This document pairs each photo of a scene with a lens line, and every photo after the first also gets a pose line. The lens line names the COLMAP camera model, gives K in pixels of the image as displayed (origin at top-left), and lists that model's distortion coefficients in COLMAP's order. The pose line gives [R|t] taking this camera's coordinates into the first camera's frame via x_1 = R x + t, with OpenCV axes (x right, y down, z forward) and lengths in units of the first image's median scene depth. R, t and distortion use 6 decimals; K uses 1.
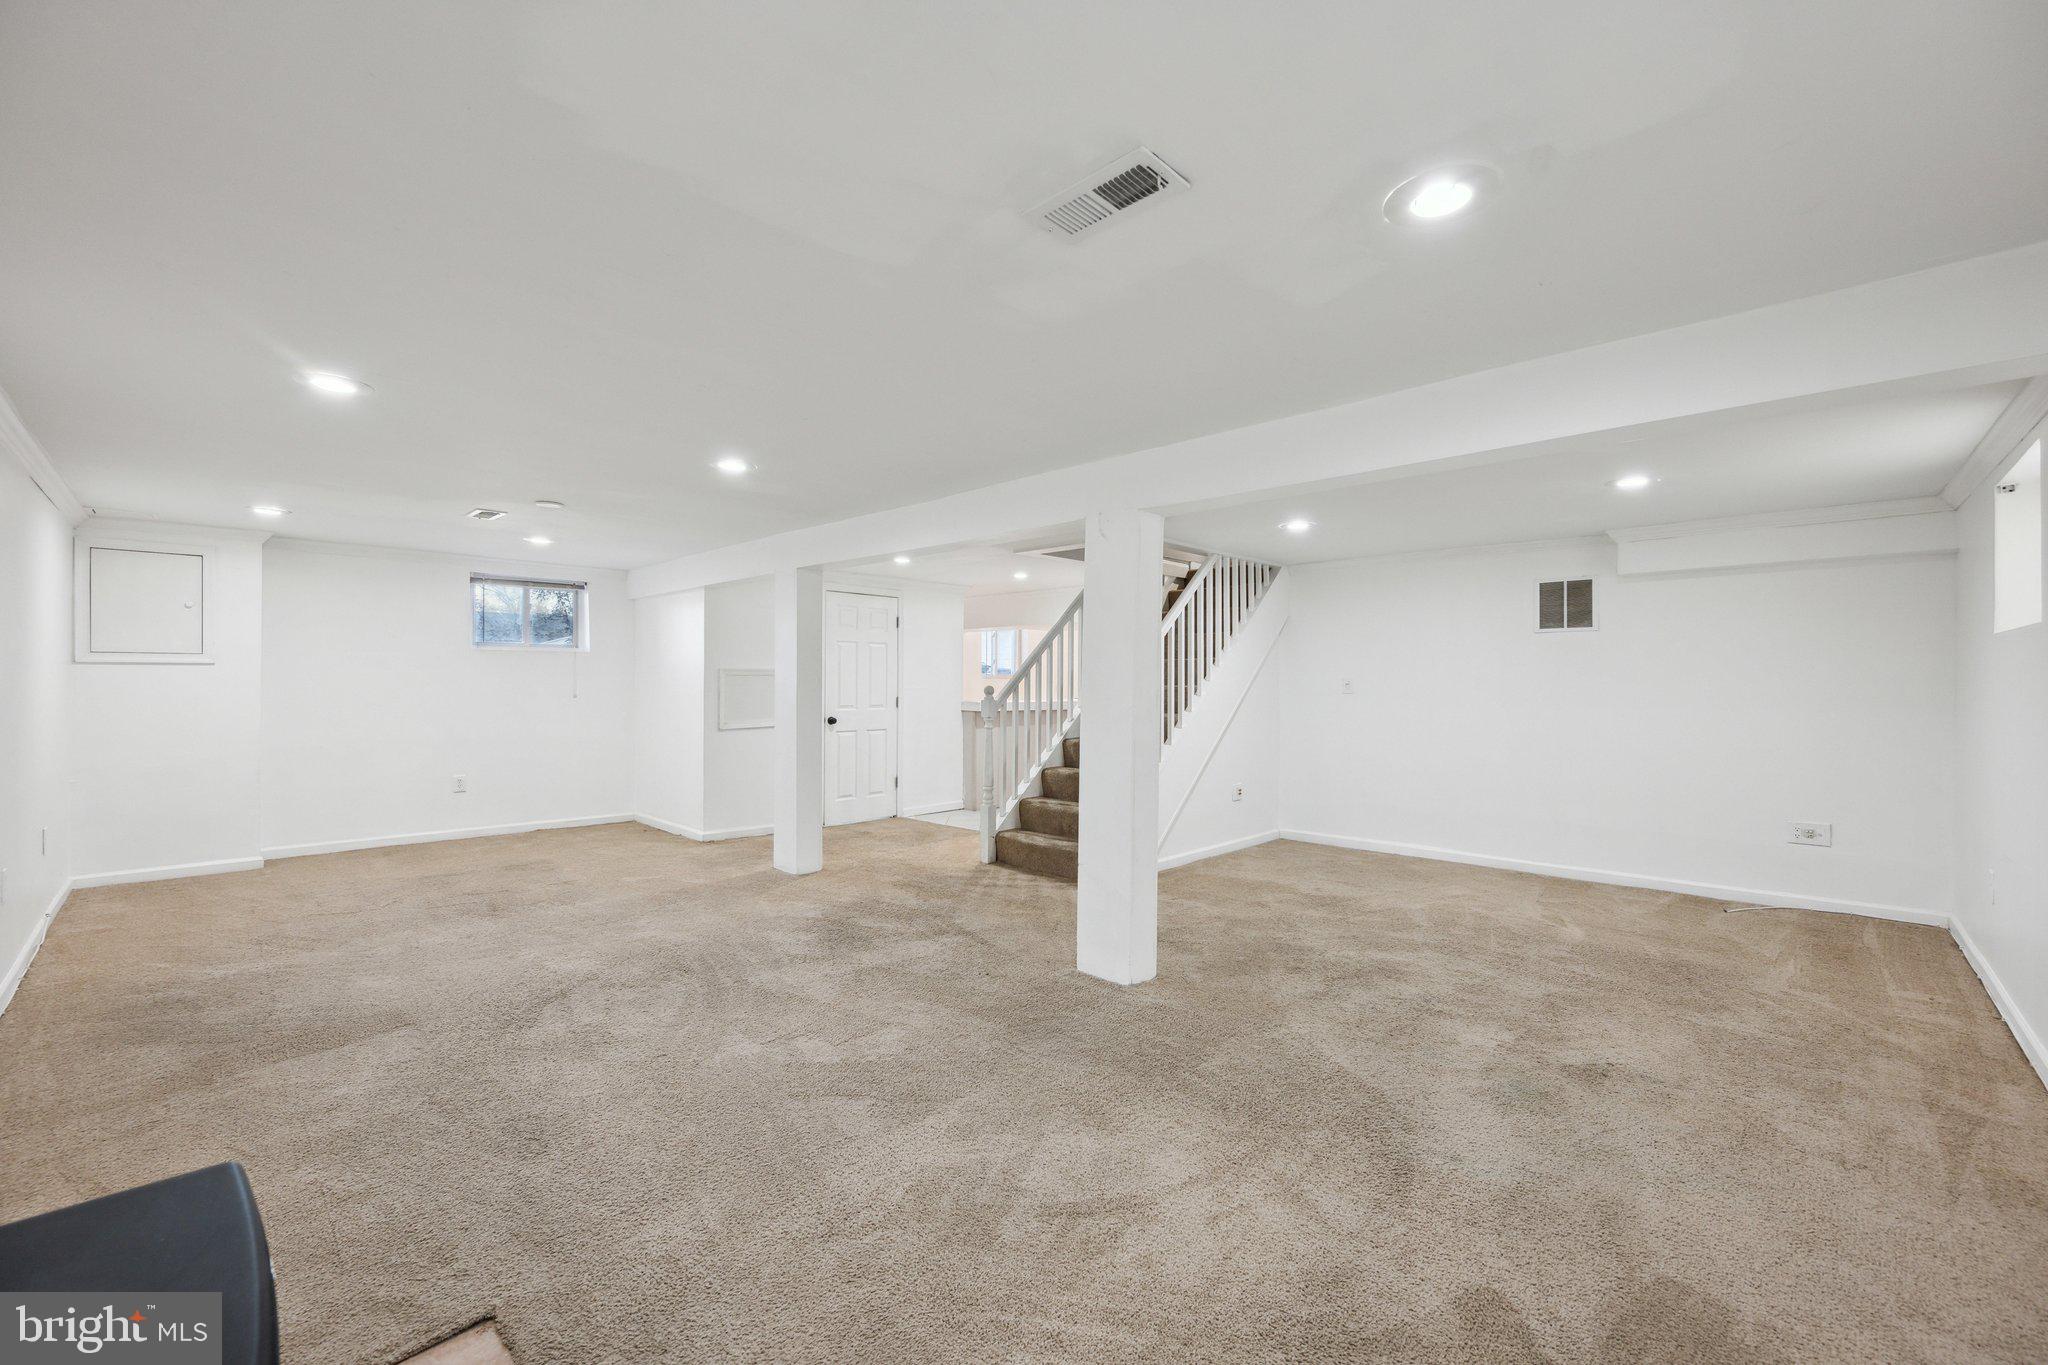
lens RADIAL K [[814.9, 0, 1022.4], [0, 814.9, 676.2], [0, 0, 1]] dist [0.001208, 0.000000]
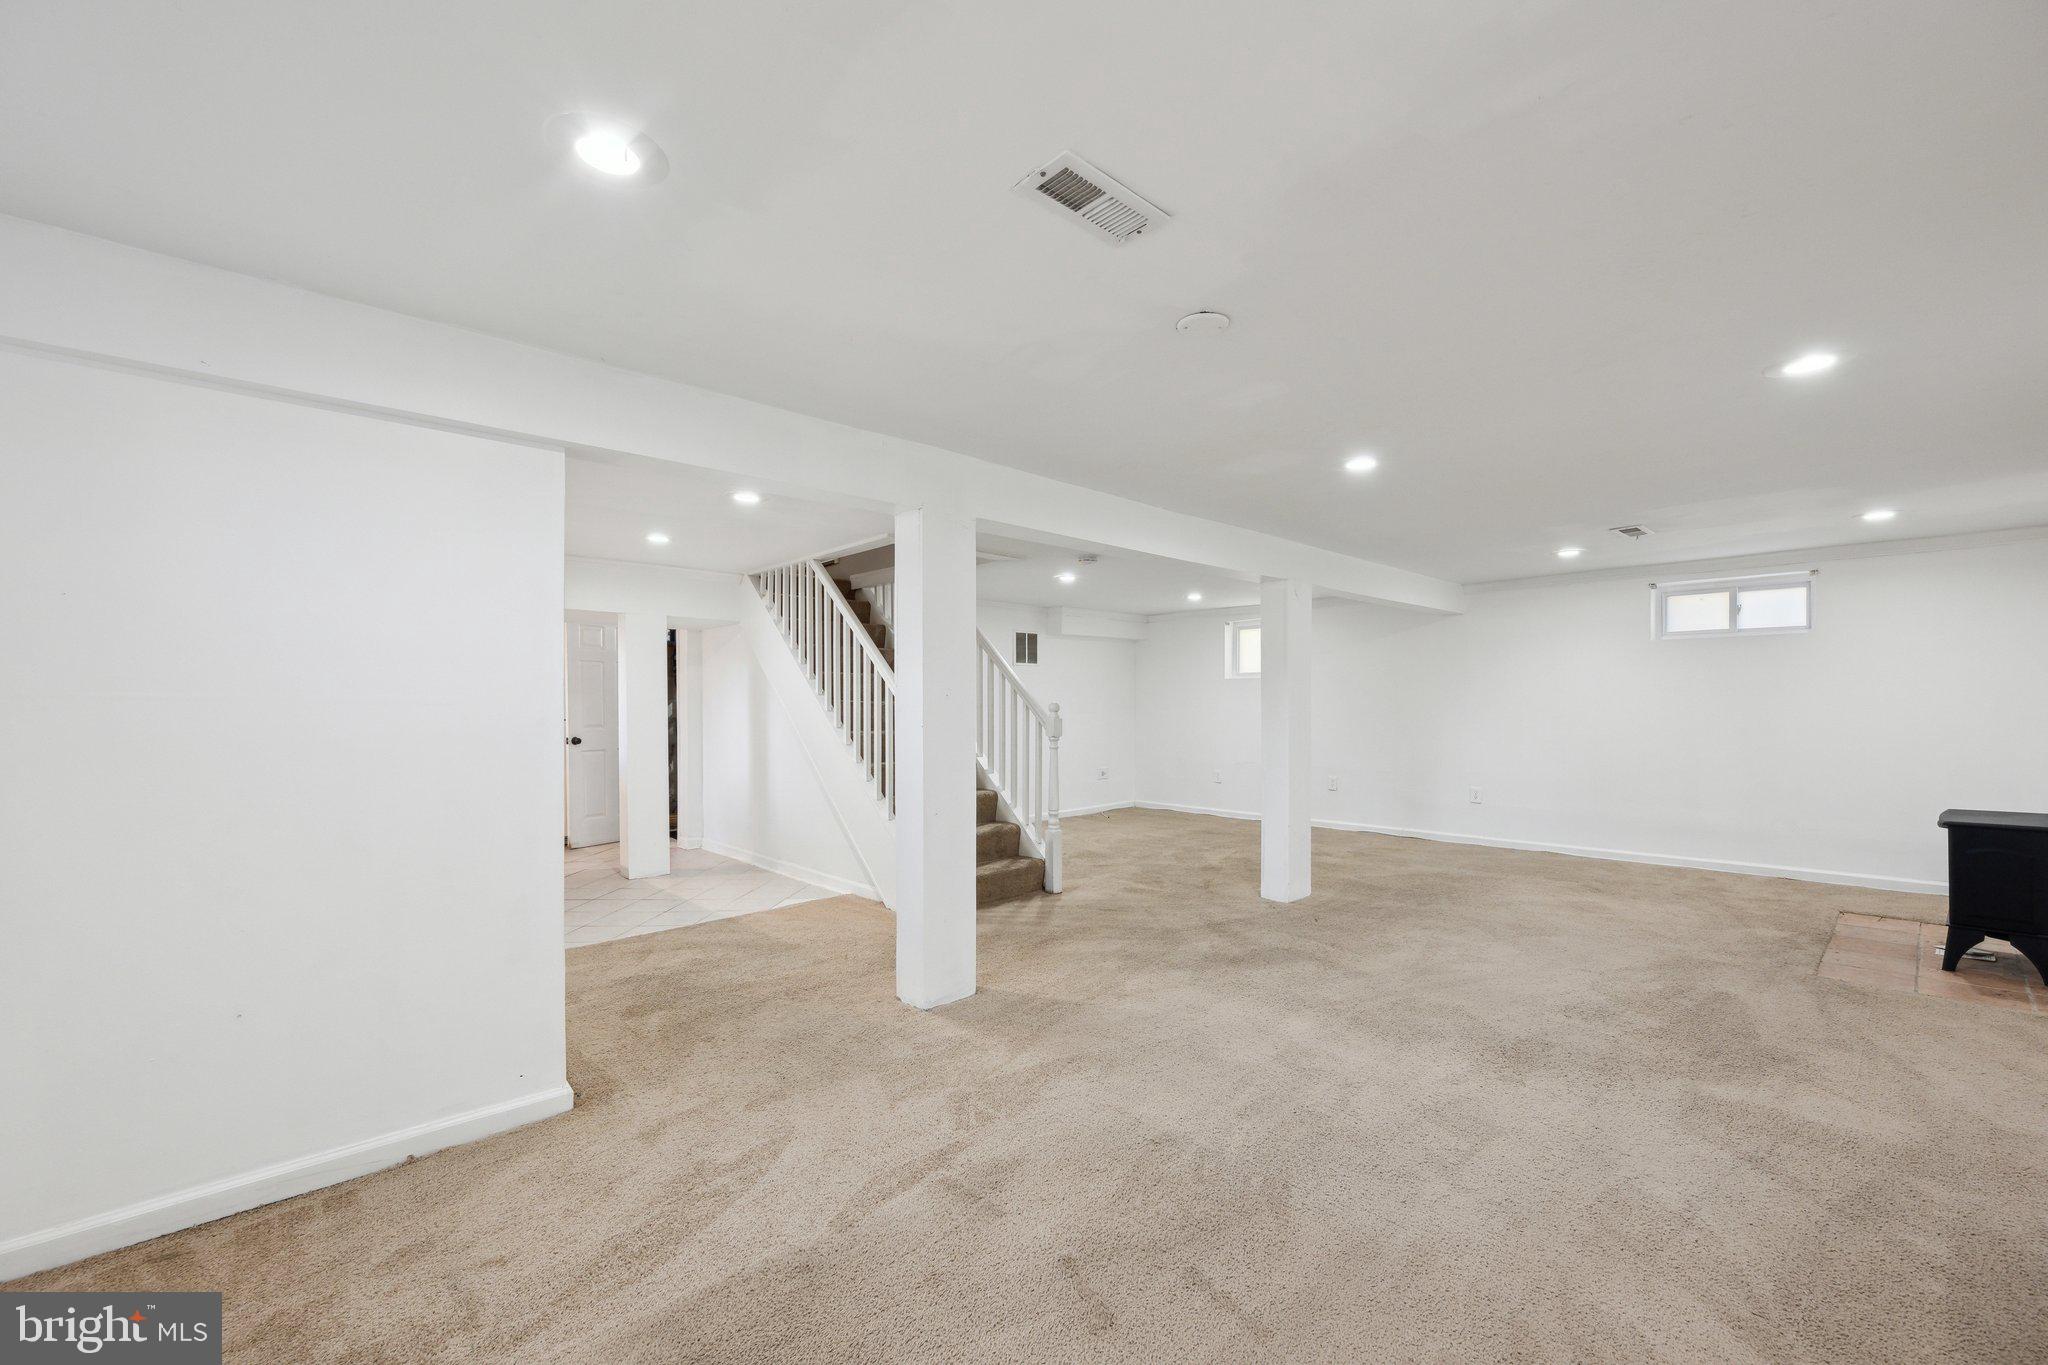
lens RADIAL K [[814.9, 0, 1022.5], [0, 814.9, 695.1], [0, 0, 1]] dist [0.001208, 0.000000]
pose [[0.068421, 0.005914, 0.997639, -0.910774], [0.001431, 0.999981, -0.006026, 0.012176], [-0.997656, 0.001840, 0.068411, 0.917768]]
